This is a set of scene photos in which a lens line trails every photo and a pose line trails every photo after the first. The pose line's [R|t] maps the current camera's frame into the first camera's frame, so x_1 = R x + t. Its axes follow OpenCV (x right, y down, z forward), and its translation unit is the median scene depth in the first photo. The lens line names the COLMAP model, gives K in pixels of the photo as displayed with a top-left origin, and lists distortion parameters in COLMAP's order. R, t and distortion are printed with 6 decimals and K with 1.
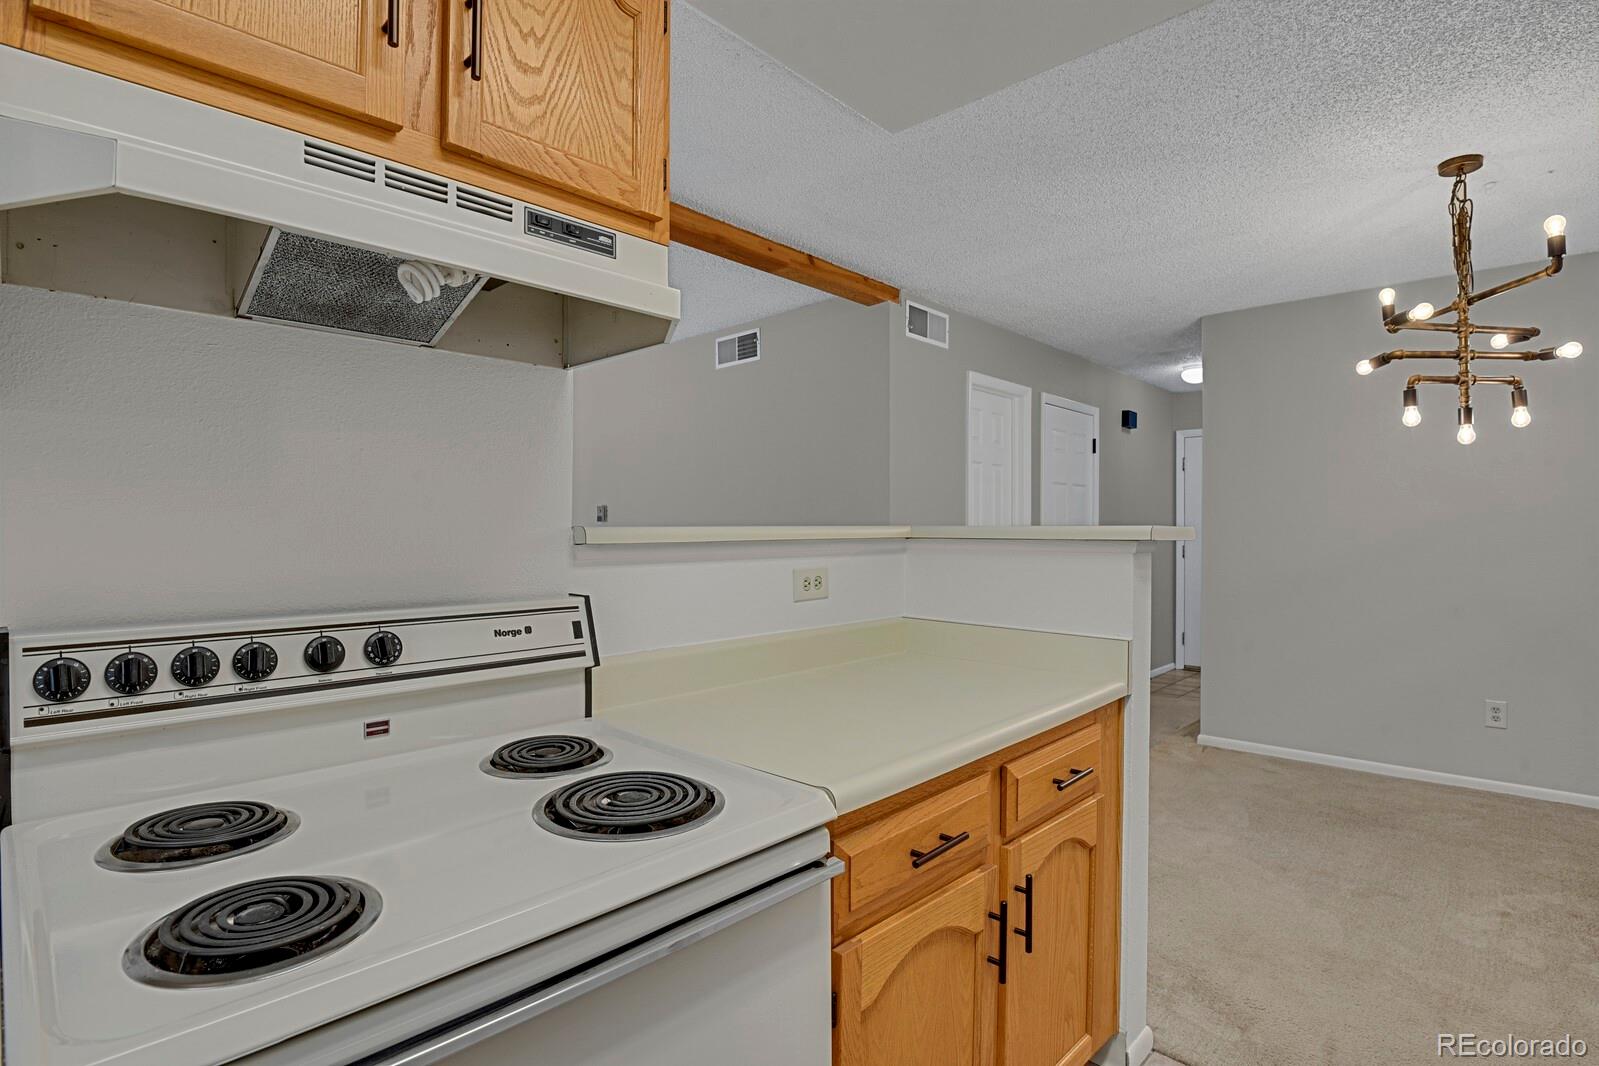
lens RADIAL K [[781.3, 0, 805.4], [0, 781.3, 535.2], [0, 0, 1]] dist [-0.029429, -0.001171]
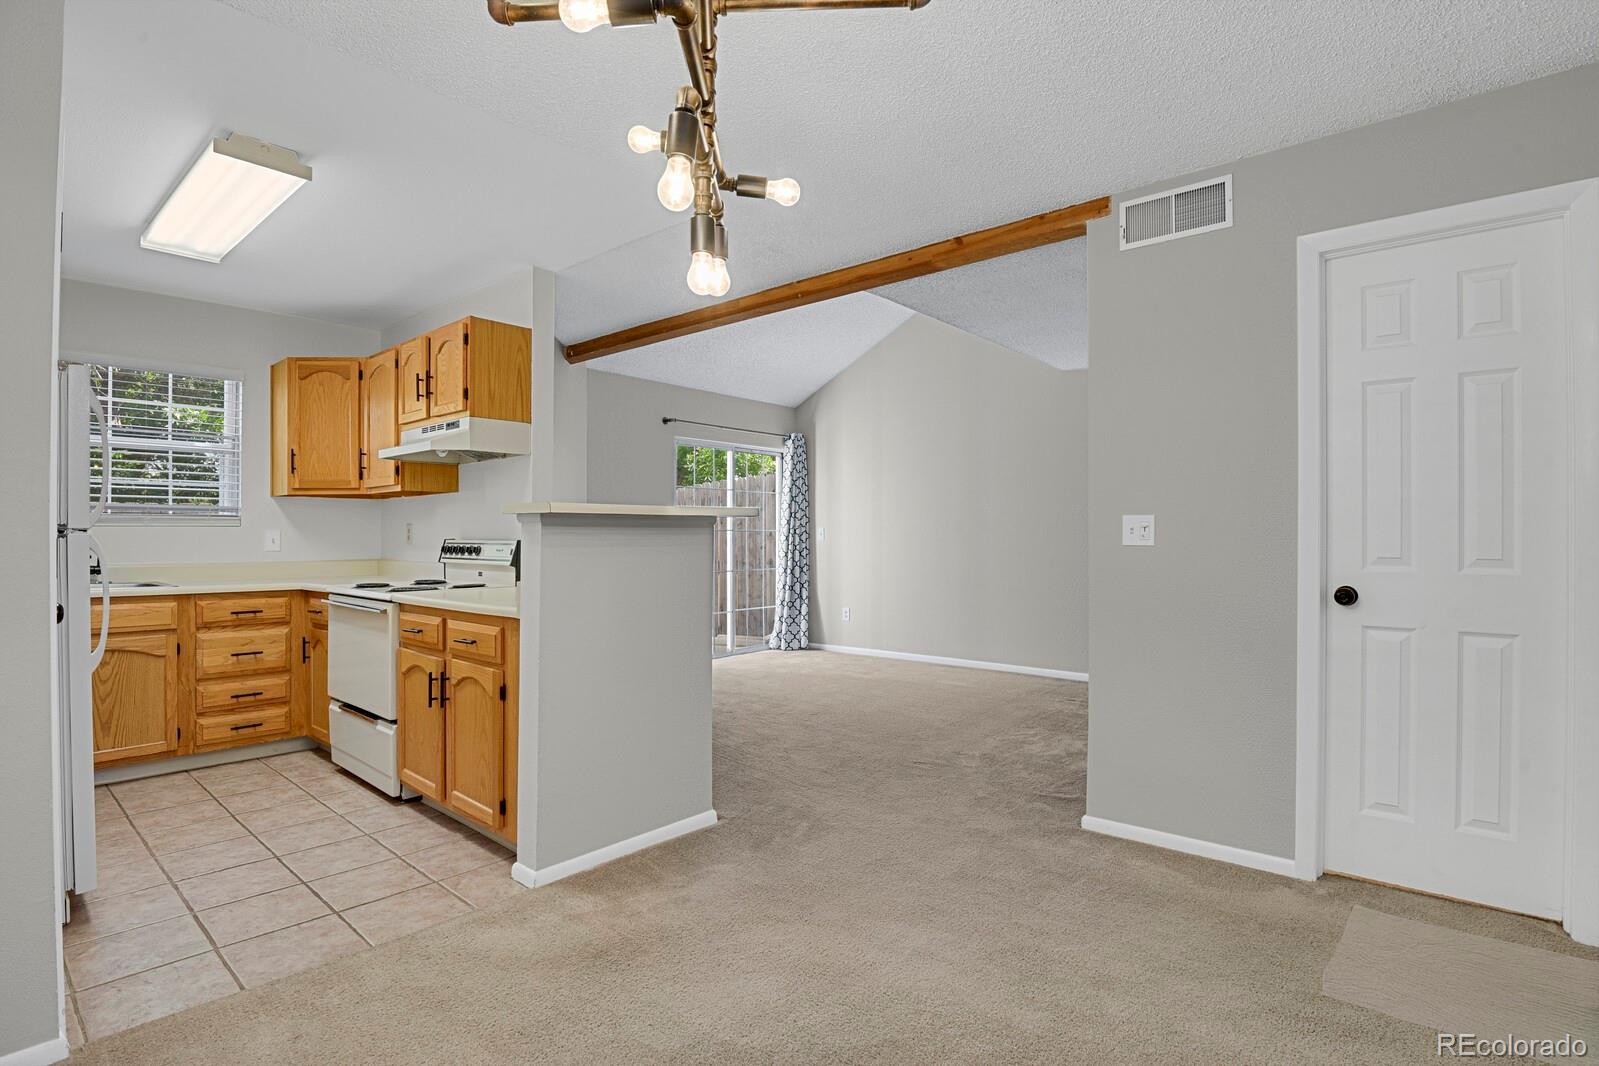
lens RADIAL K [[773.7, 0, 804.6], [0, 773.7, 533.0], [0, 0, 1]] dist [-0.027926, -0.001726]
pose [[0.045325, -0.002144, -0.998970, 0.989134], [-0.005106, 0.999984, -0.002378, 0.022569], [0.998959, 0.005208, 0.045313, 0.767847]]
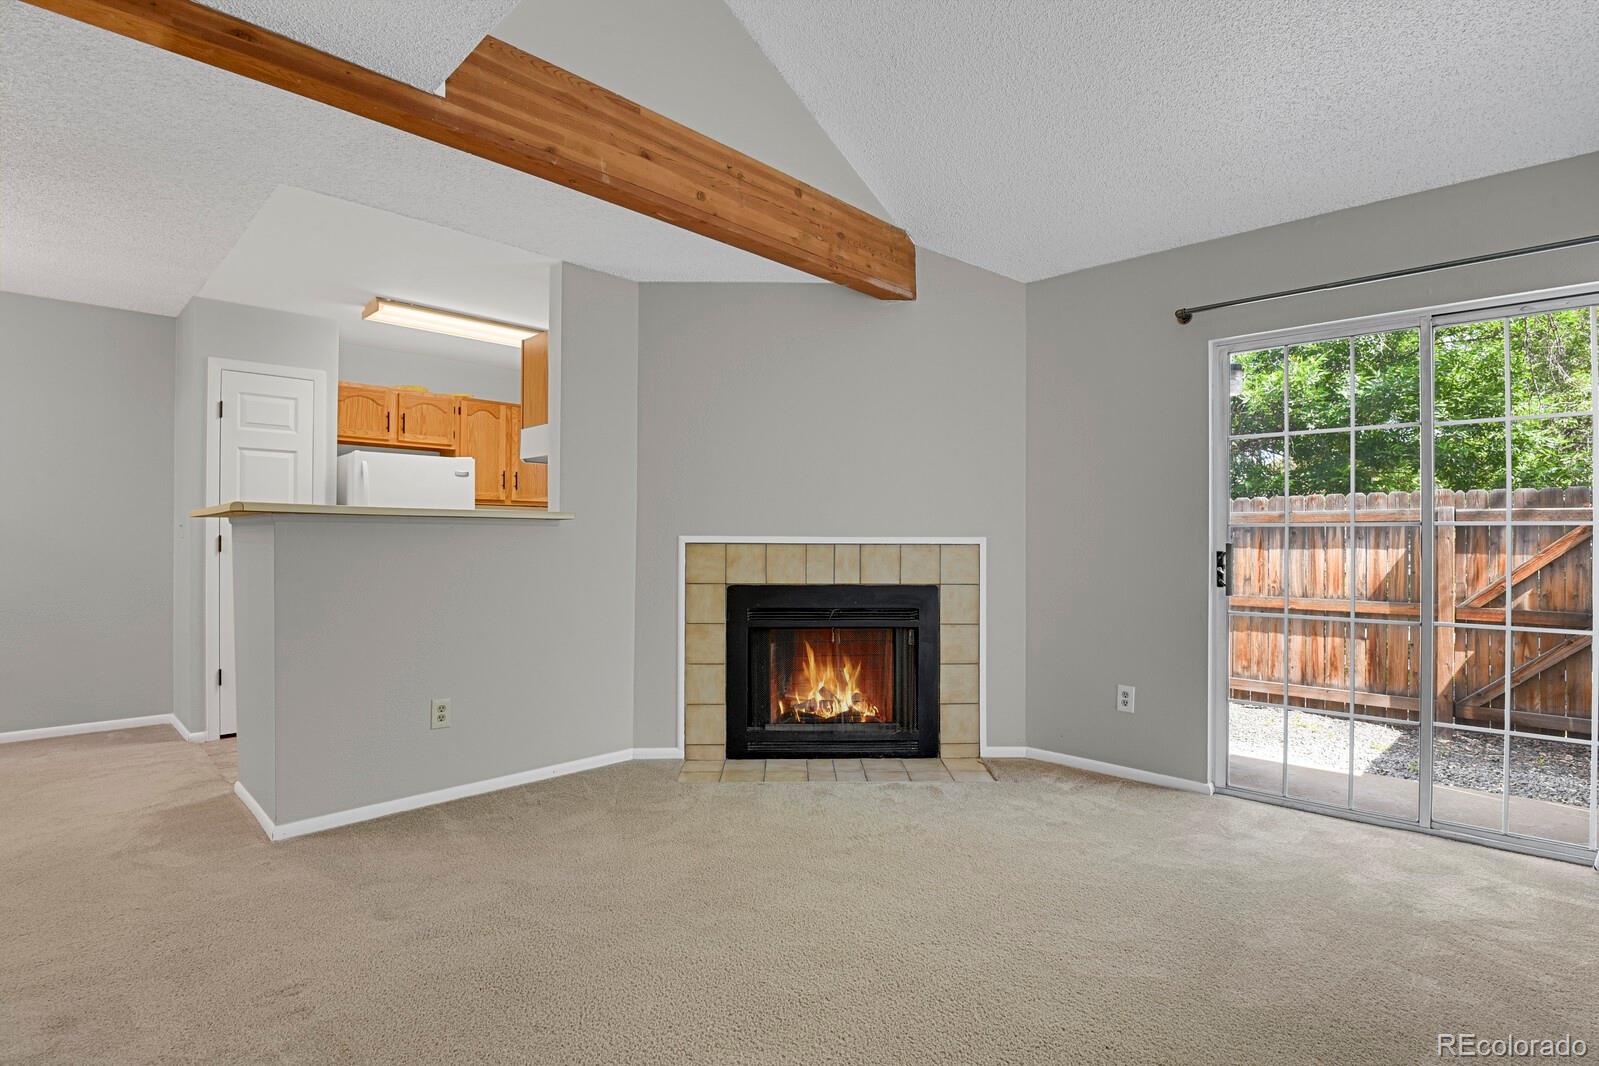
lens RADIAL K [[773.7, 0, 804.6], [0, 773.7, 533.0], [0, 0, 1]] dist [-0.027926, -0.001726]
pose [[-0.999984, -0.001273, 0.005458, -0.506851], [-0.001272, 0.999999, 0.000050, 0.022356], [-0.005458, 0.000043, -0.999985, 1.533028]]
